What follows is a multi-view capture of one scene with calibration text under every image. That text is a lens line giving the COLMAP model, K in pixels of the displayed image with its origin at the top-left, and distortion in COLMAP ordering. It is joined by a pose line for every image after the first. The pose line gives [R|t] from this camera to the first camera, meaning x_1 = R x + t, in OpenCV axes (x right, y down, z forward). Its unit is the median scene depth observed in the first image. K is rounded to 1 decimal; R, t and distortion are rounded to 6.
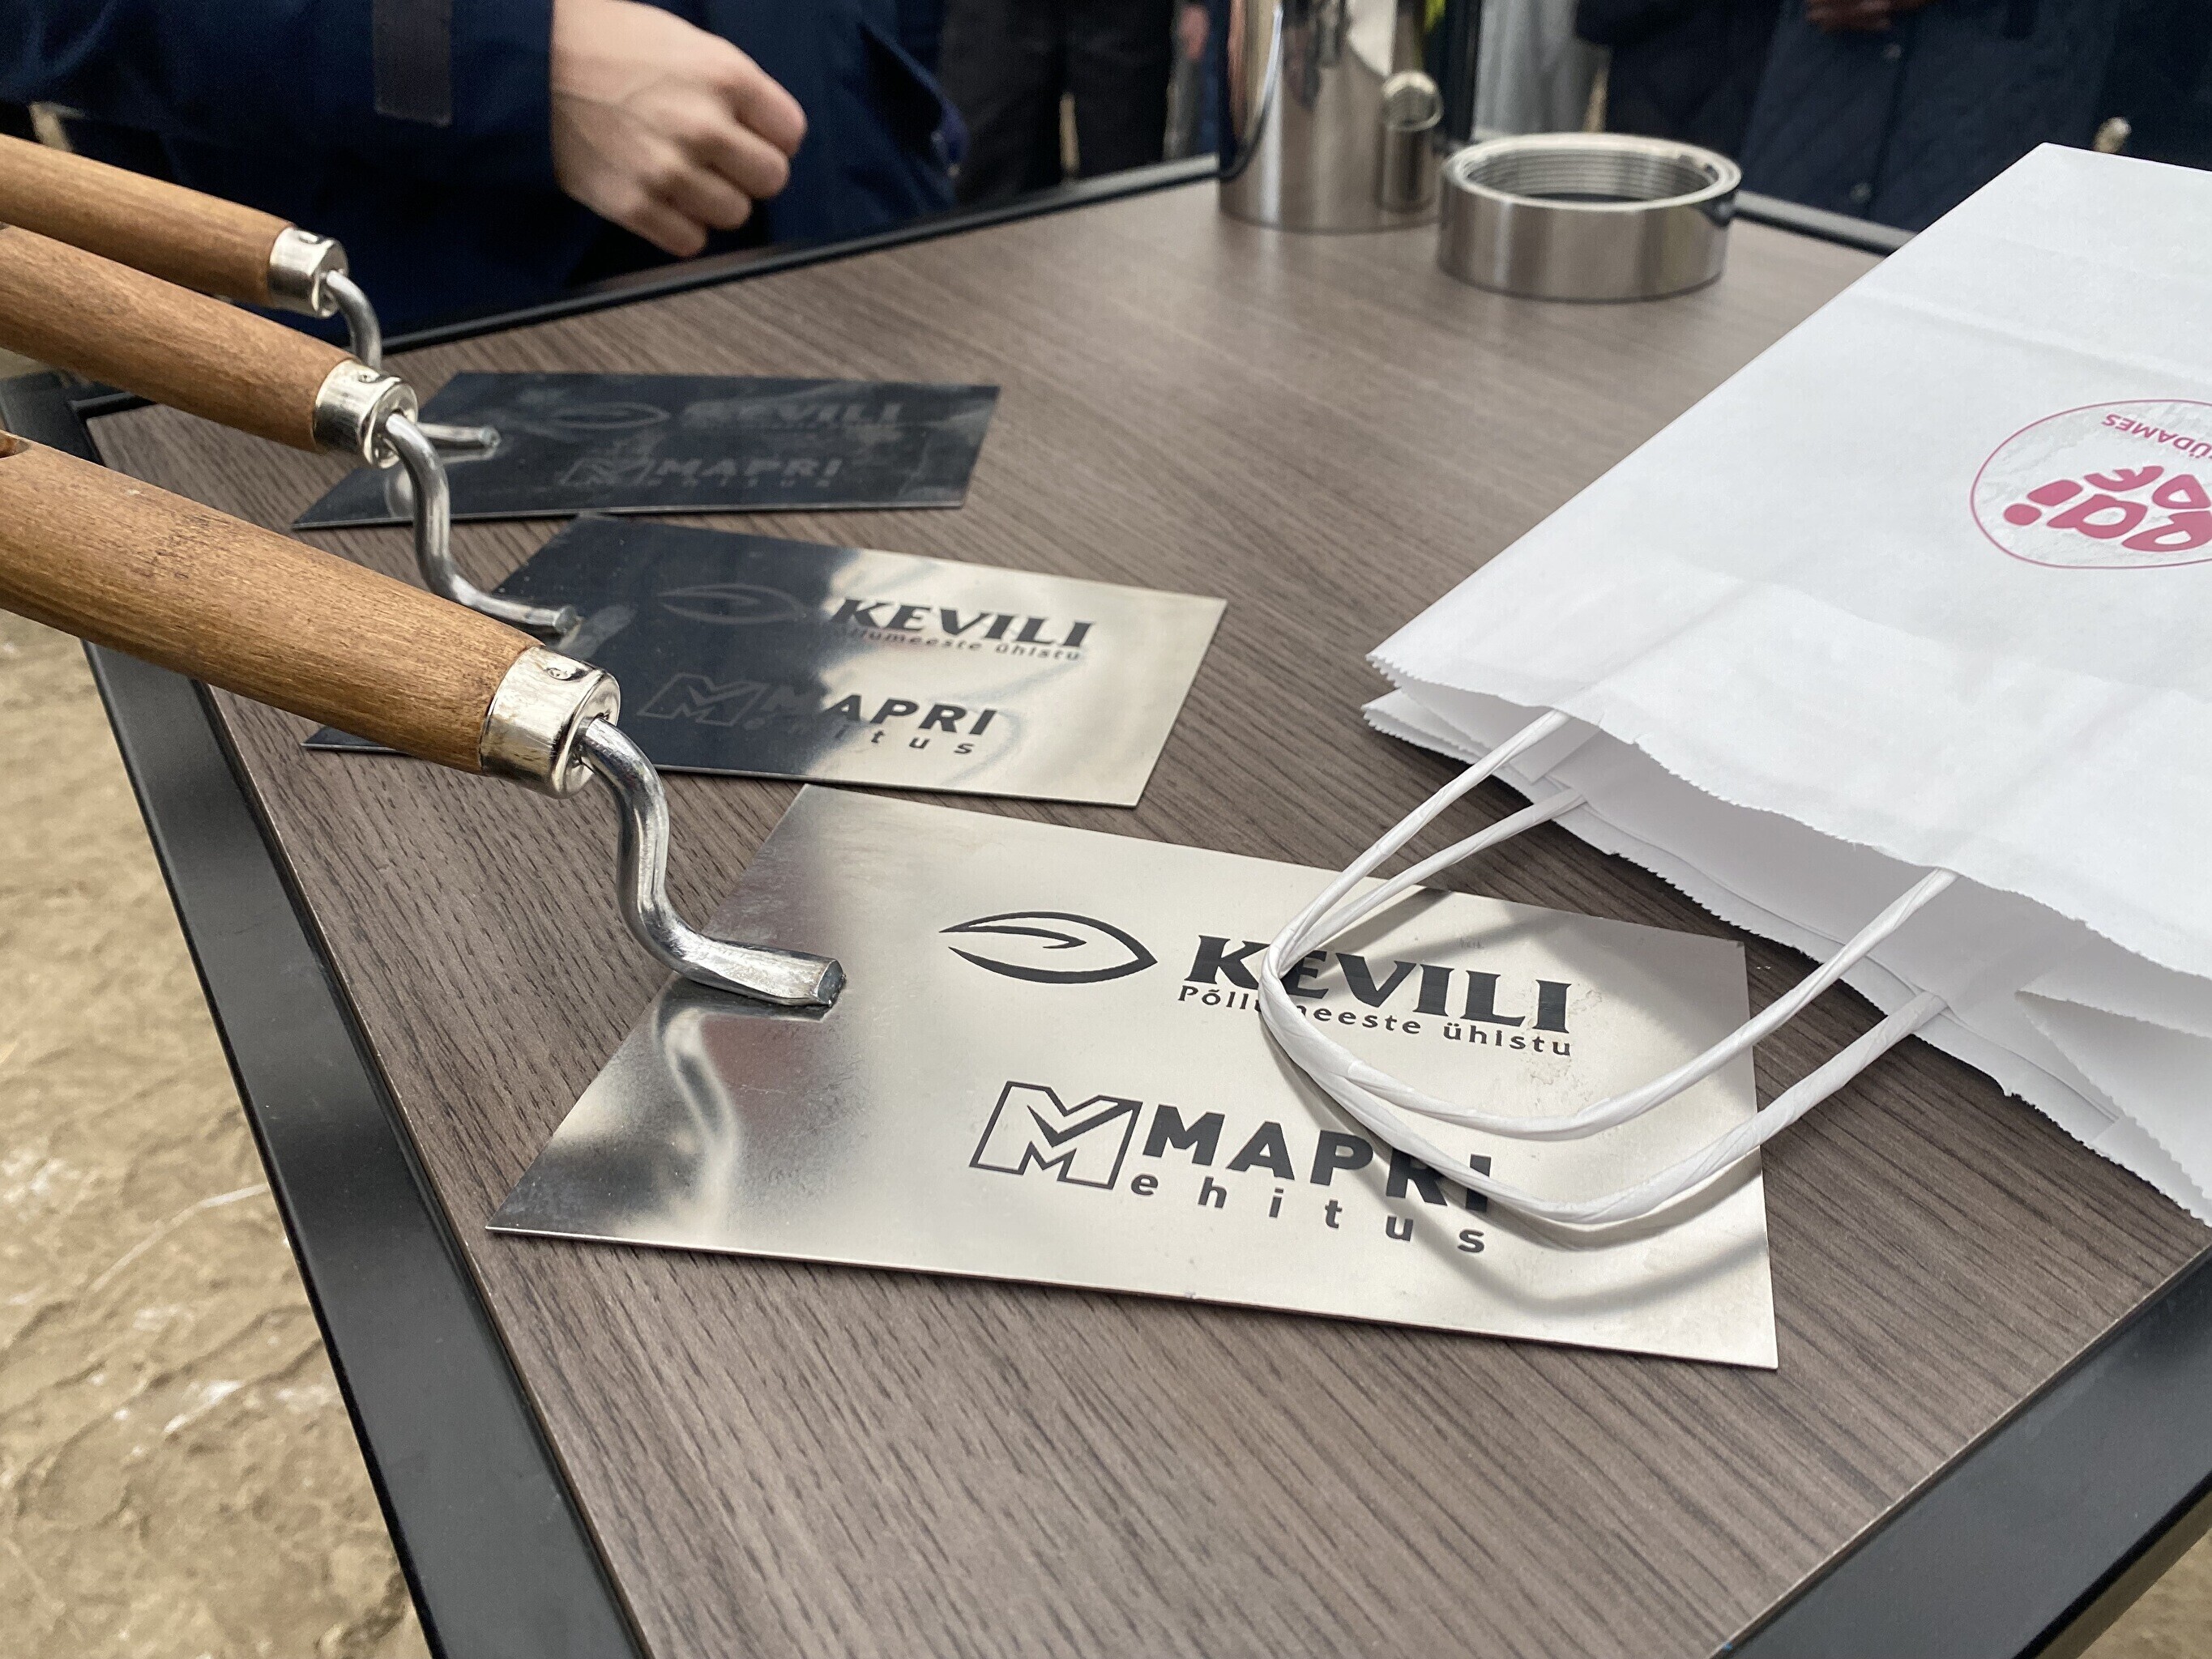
lens RADIAL K [[1696.6, 0, 1124.3], [0, 1696.6, 822.5], [0, 0, 1]] dist [0.043873, -0.020250]
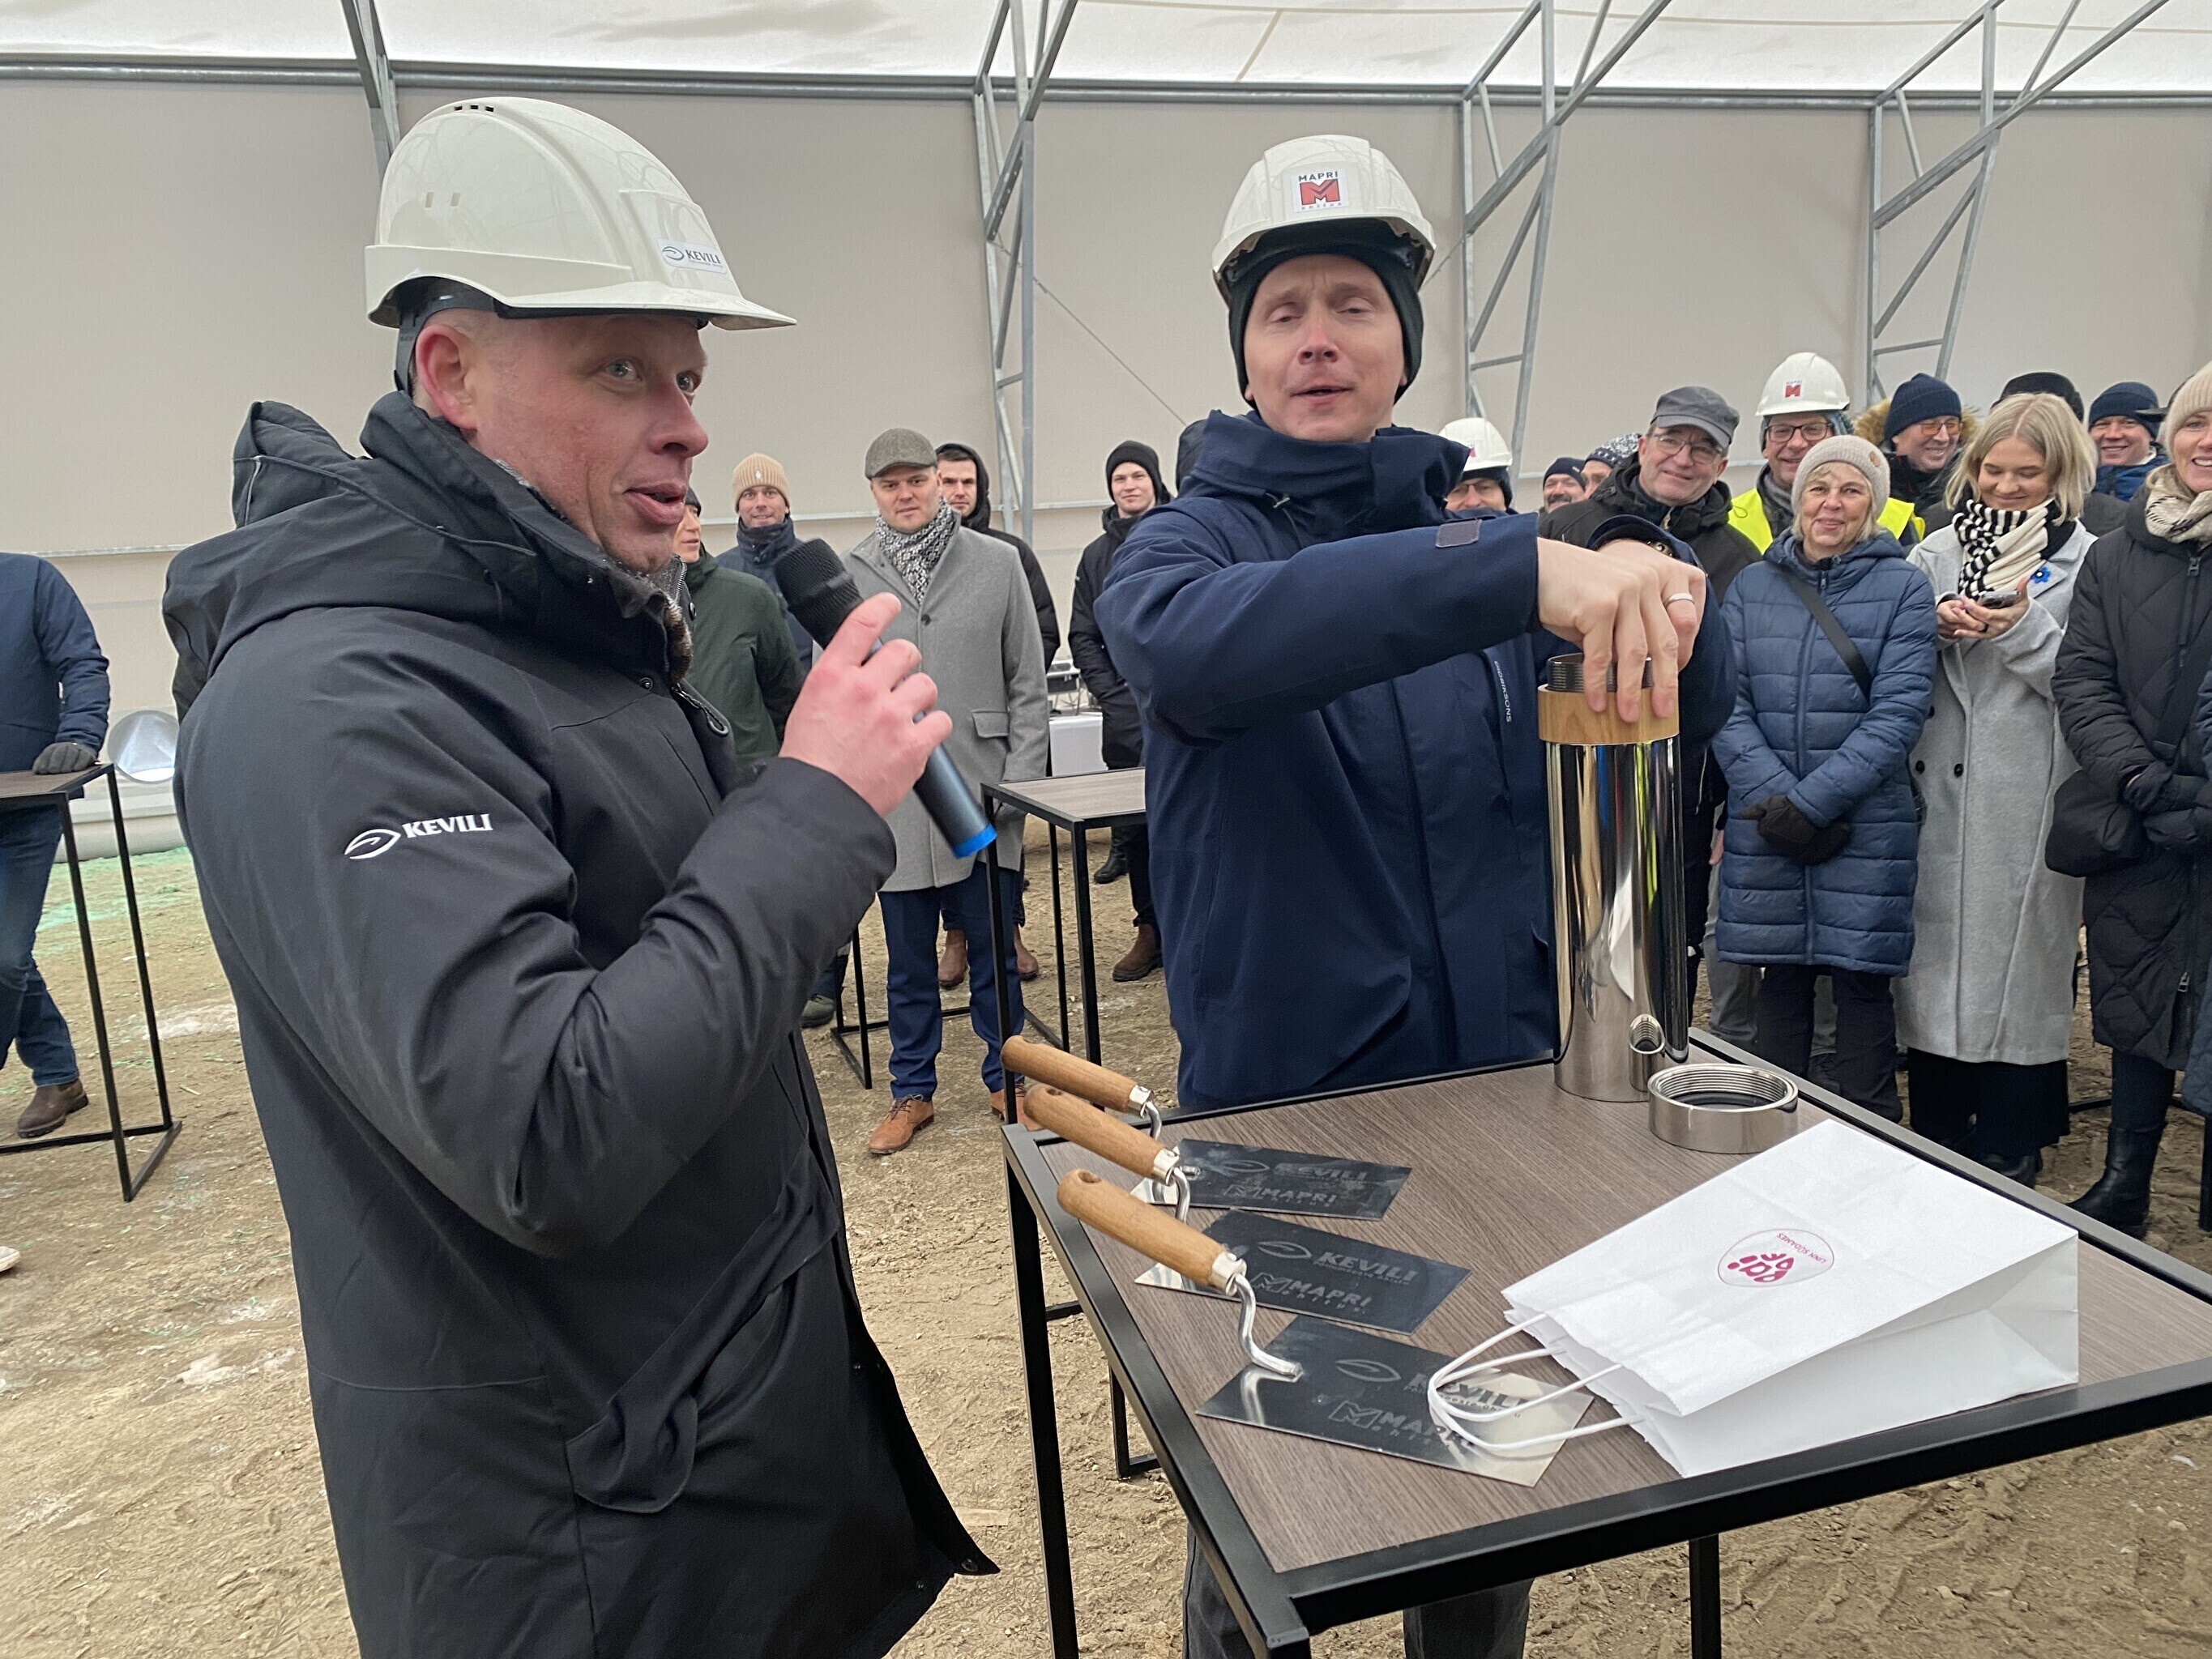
lens RADIAL K [[1696.6, 0, 1116.3], [0, 1696.6, 838.5], [0, 0, 1]] dist [0.043873, -0.020250]
pose [[0.939125, 0.022865, -0.342814, 0.355982], [-0.151093, 0.923606, -0.352311, 0.216100], [0.308569, 0.382661, 0.870836, -1.391298]]
